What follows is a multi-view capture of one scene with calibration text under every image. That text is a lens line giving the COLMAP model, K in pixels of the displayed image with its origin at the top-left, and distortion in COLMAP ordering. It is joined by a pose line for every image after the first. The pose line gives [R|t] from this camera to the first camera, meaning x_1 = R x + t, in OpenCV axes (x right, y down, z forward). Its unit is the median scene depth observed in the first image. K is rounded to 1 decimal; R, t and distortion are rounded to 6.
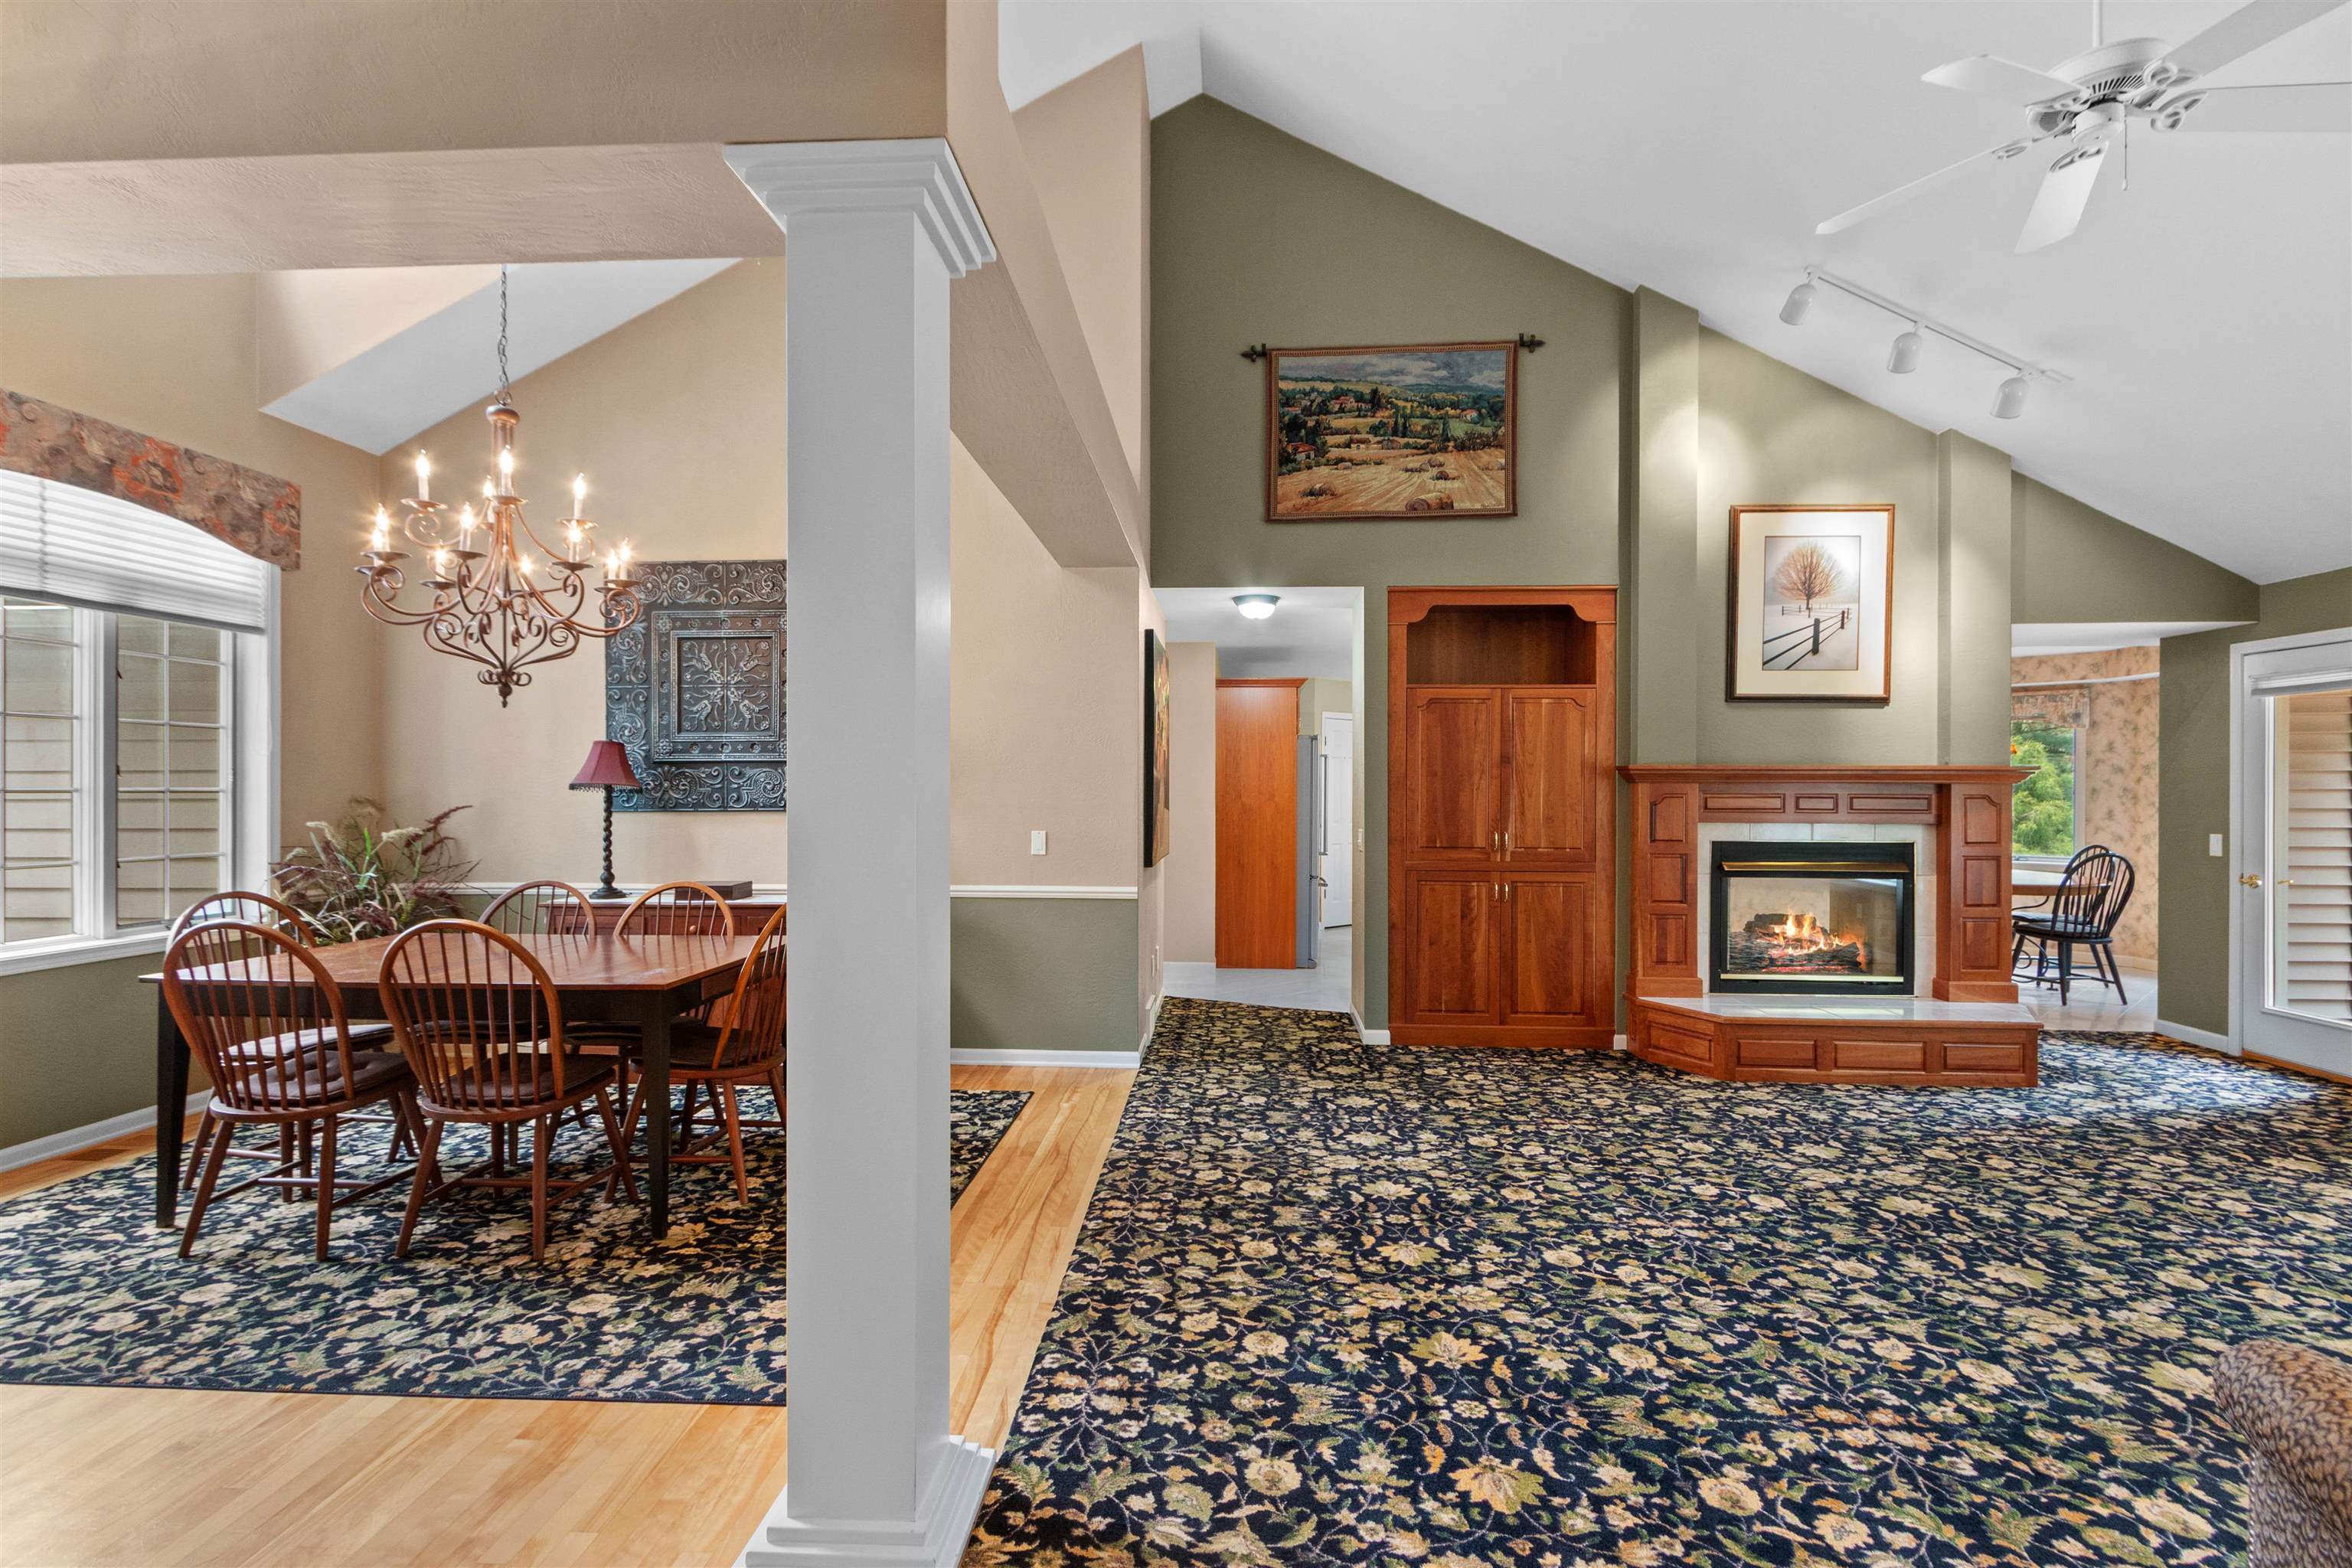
lens RADIAL K [[1089.8, 0, 1176.6], [0, 1089.8, 794.1], [0, 0, 1]] dist [0.007017, -0.001368]
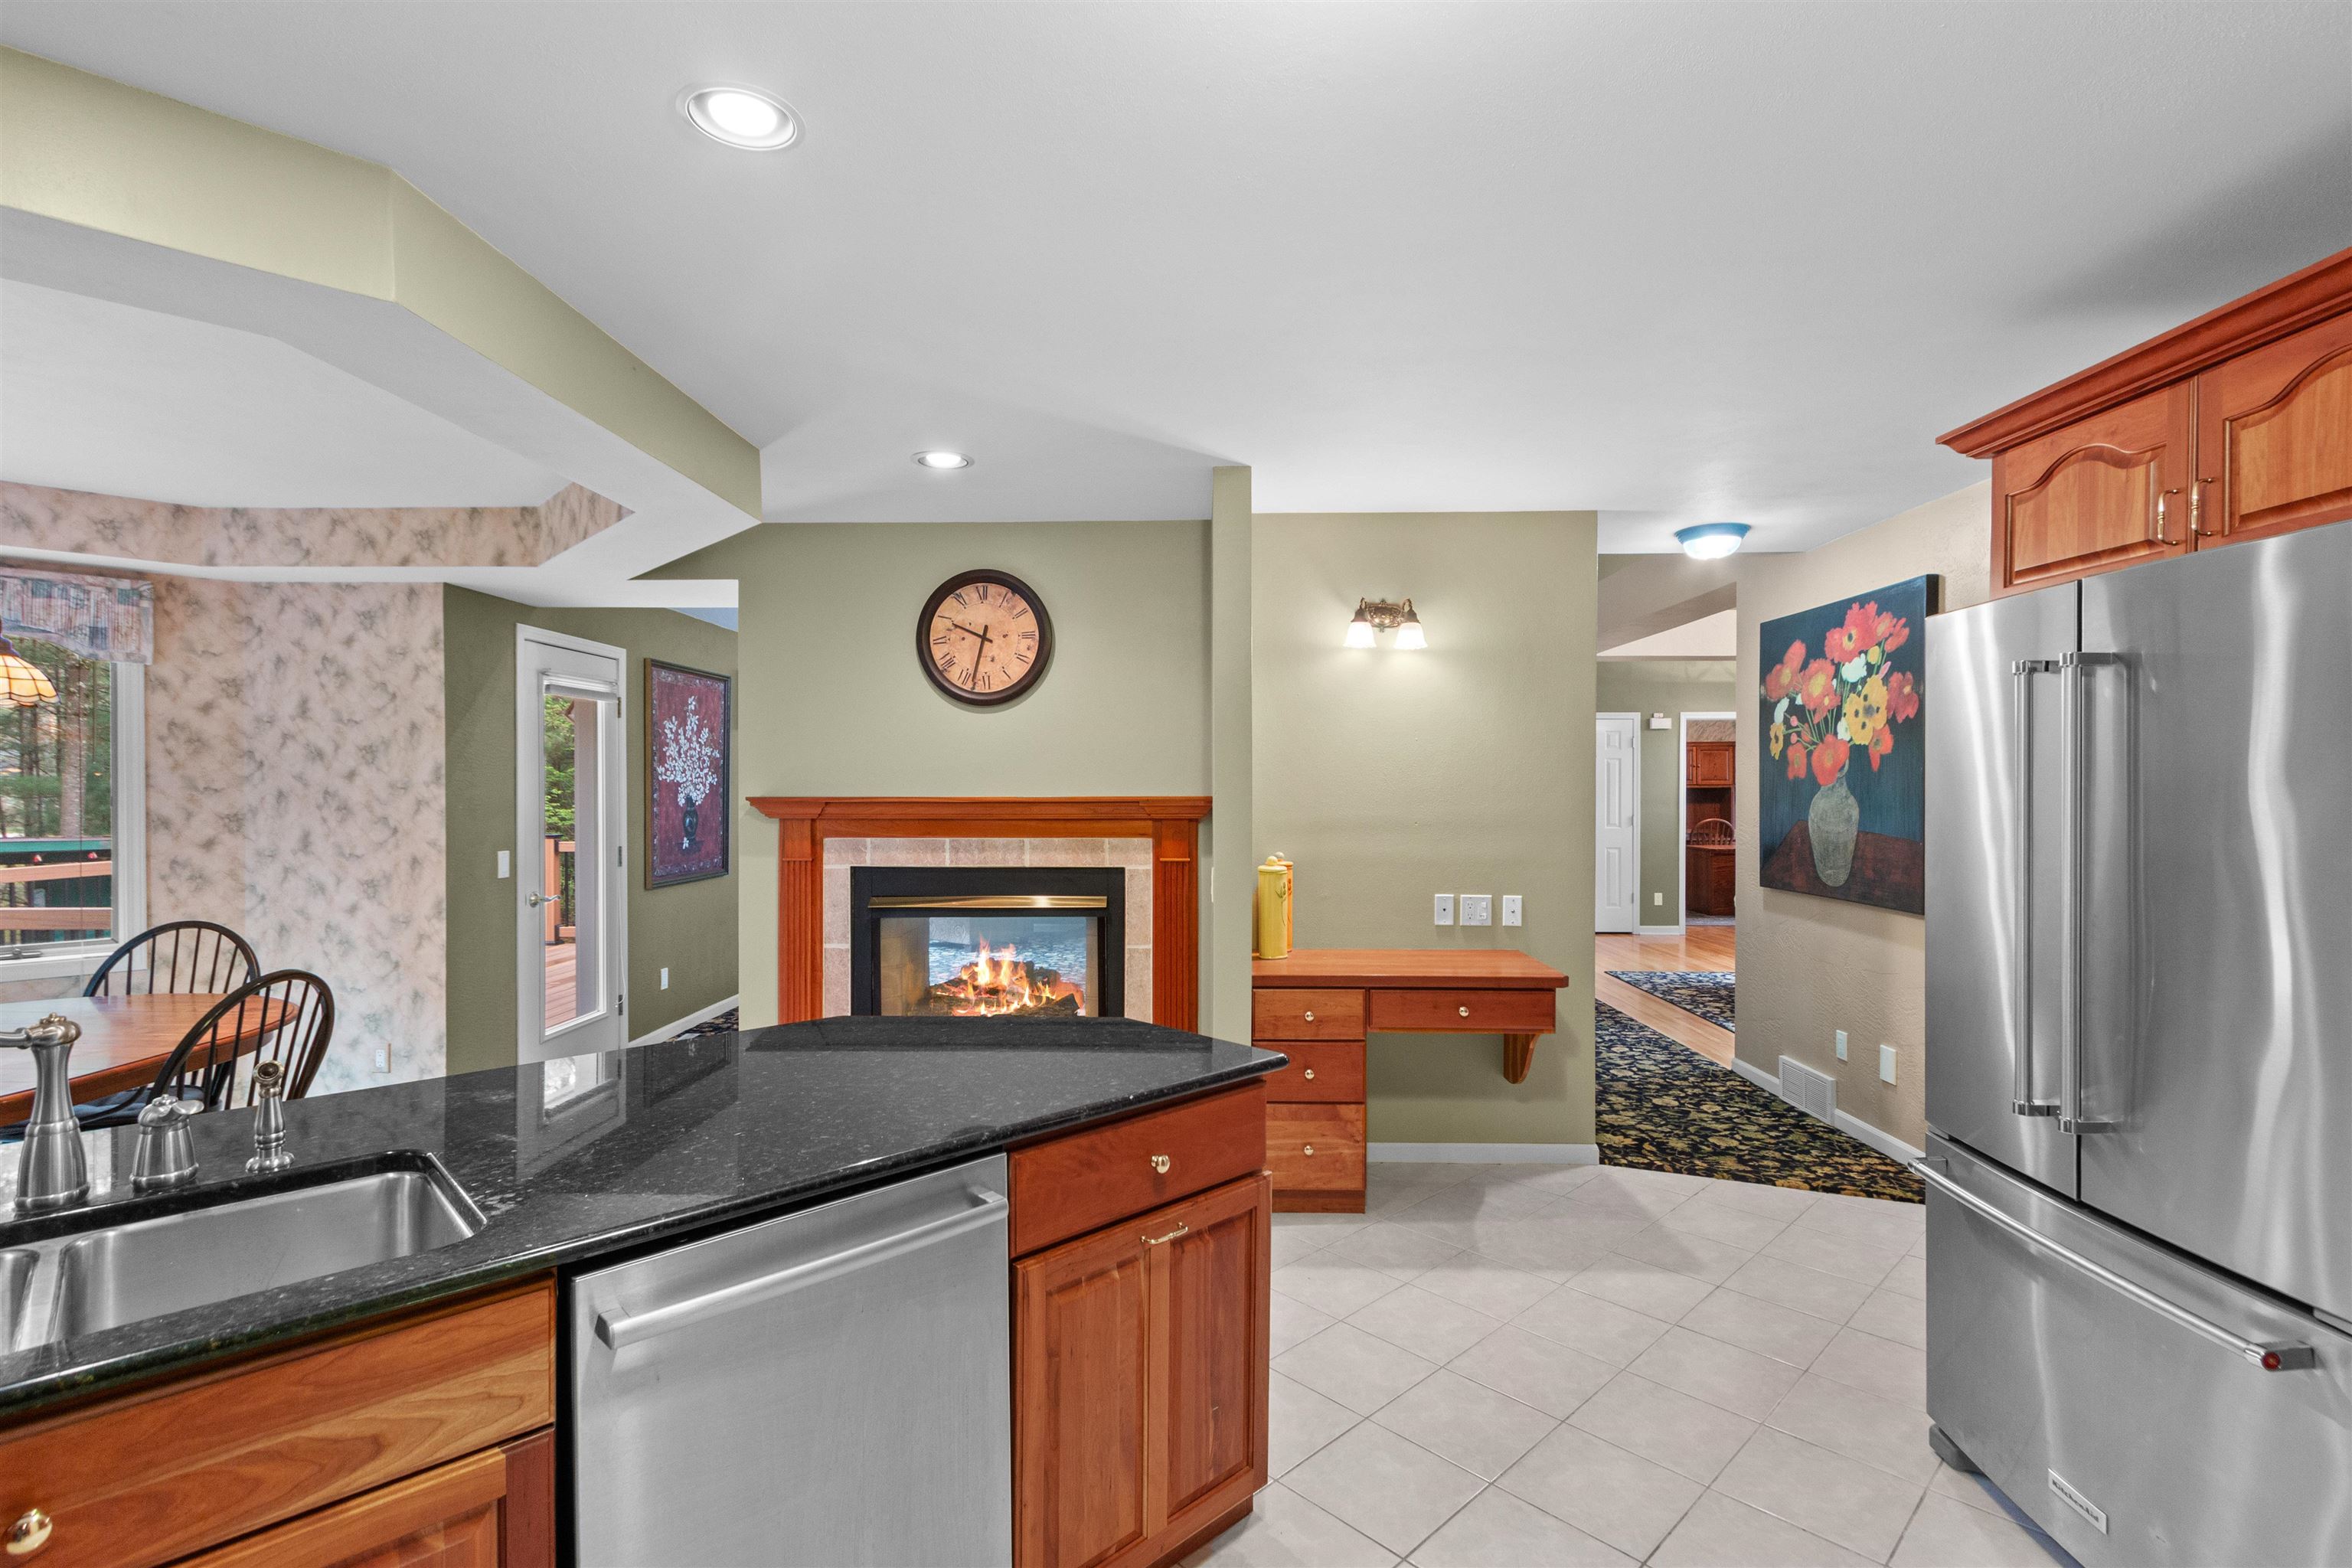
lens RADIAL K [[1089.8, 0, 1176.6], [0, 1089.8, 794.1], [0, 0, 1]] dist [0.007017, -0.001368]
pose [[-0.999298, -0.003519, -0.037290, 0.491485], [-0.003952, 0.999926, 0.011535, -0.017975], [0.037246, 0.011674, -0.999238, 1.874614]]
